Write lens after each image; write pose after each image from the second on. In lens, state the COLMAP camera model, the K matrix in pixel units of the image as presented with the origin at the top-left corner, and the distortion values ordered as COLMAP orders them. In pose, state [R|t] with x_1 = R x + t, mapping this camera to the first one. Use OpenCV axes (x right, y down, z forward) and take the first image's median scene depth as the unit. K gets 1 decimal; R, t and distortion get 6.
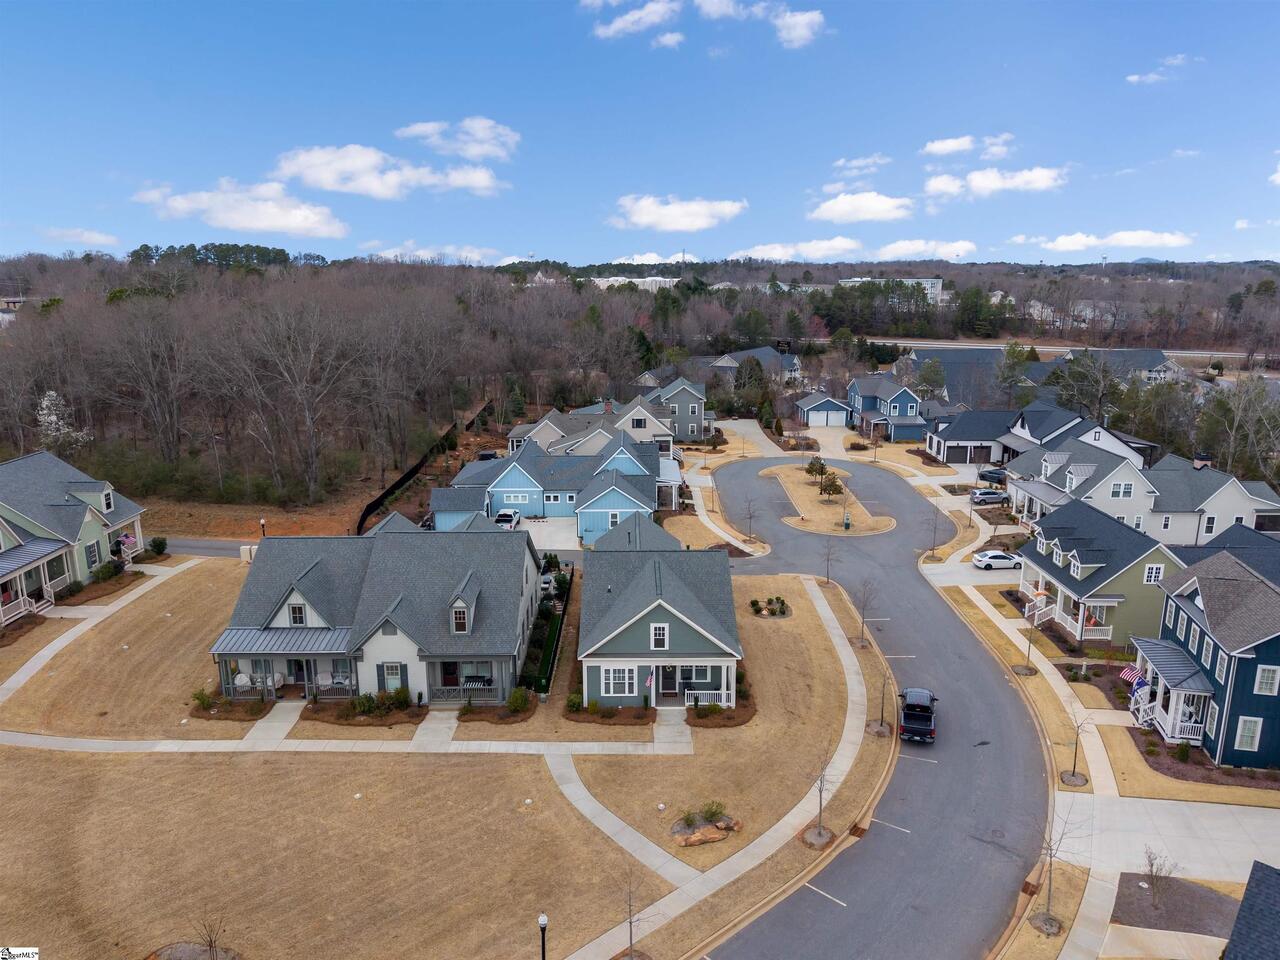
lens RADIAL K [[893.7, 0, 640.0], [0, 893.7, 480.0], [0, 0, 1]] dist [0.021017, 0.000683]
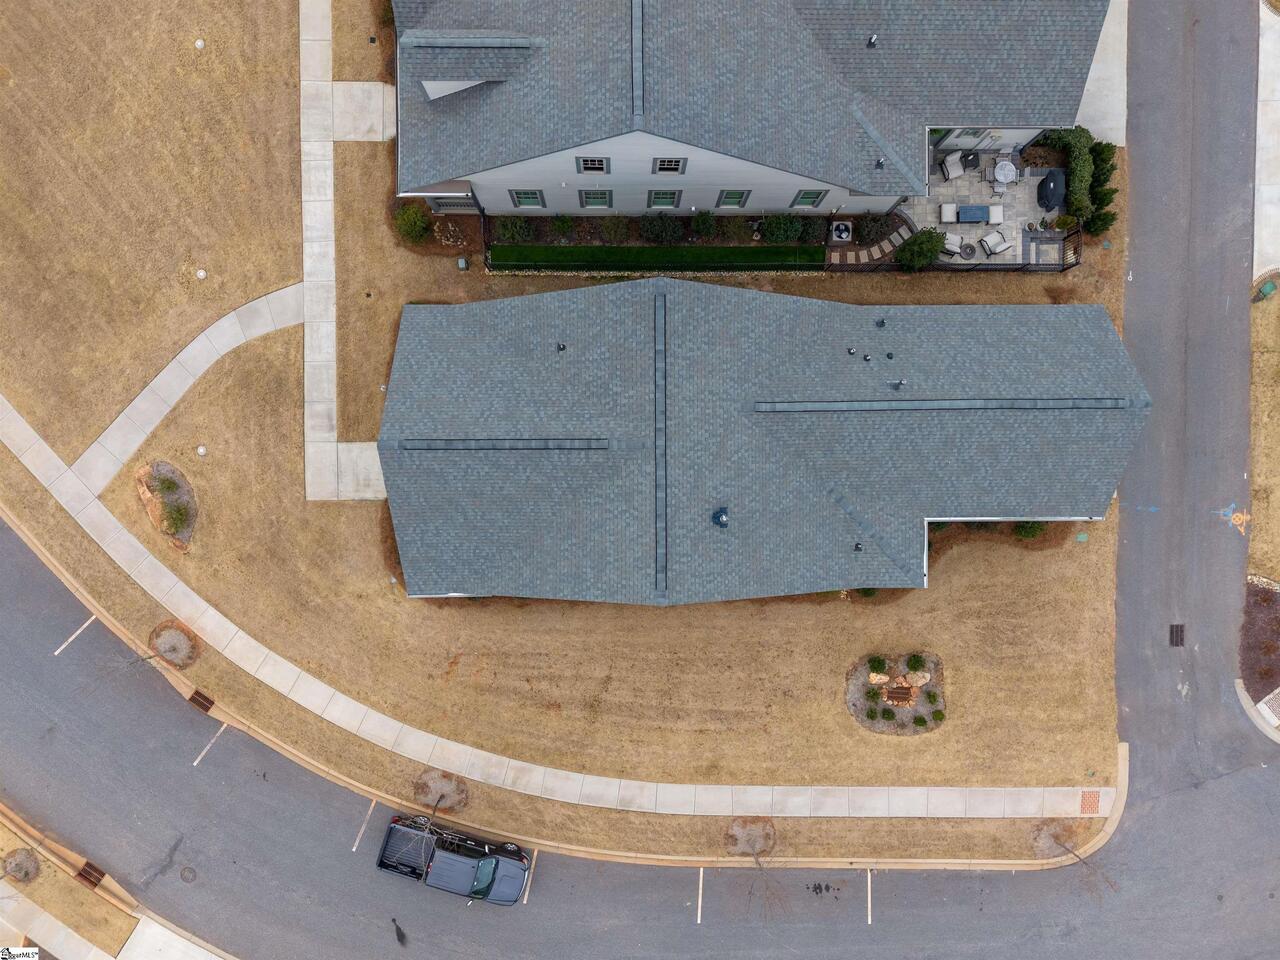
lens RADIAL K [[893.7, 0, 640.0], [0, 893.7, 480.0], [0, 0, 1]] dist [0.021017, 0.000683]
pose [[-0.000859, 0.999979, 0.006375, 0.037016], [-0.237329, -0.006397, 0.971408, -0.394653], [0.971429, -0.000678, 0.237330, 1.001592]]
